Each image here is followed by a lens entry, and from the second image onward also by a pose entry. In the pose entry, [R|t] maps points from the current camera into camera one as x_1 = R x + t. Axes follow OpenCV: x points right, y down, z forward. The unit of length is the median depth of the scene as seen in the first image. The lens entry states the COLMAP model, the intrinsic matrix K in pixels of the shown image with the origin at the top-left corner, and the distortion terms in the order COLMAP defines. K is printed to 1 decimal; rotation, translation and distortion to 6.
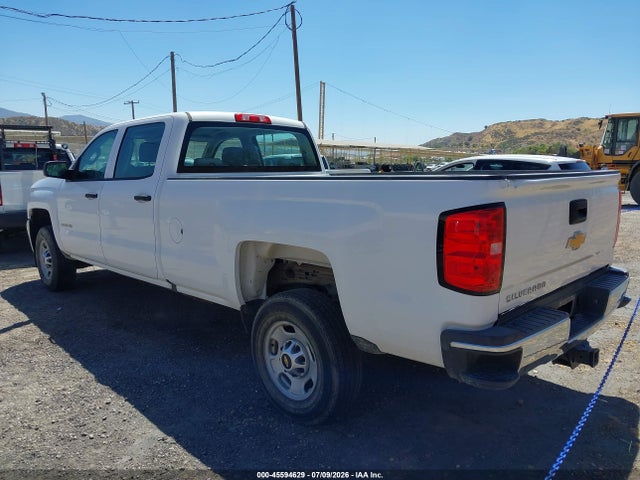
lens RADIAL K [[499.7, 0, 321.8], [0, 499.7, 239.0], [0, 0, 1]] dist [-0.014832, 0.007480]
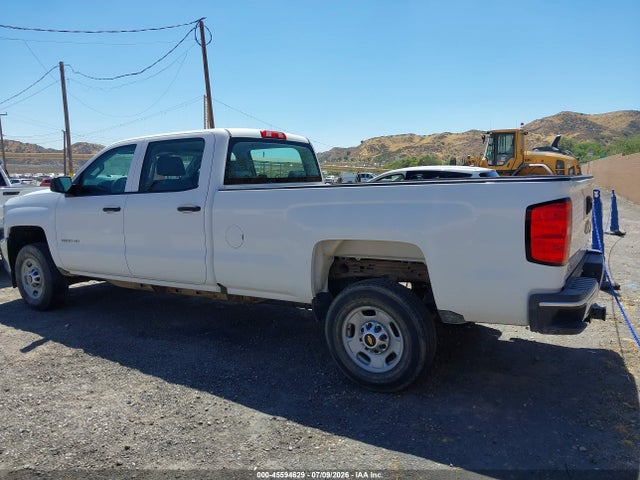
lens RADIAL K [[499.7, 0, 319.4], [0, 499.7, 240.4], [0, 0, 1]] dist [-0.014832, 0.007480]
pose [[0.973986, -0.042844, 0.222520, -0.389754], [0.048344, 0.998644, -0.019330, 0.023470], [-0.221390, 0.029584, 0.974737, -0.115232]]
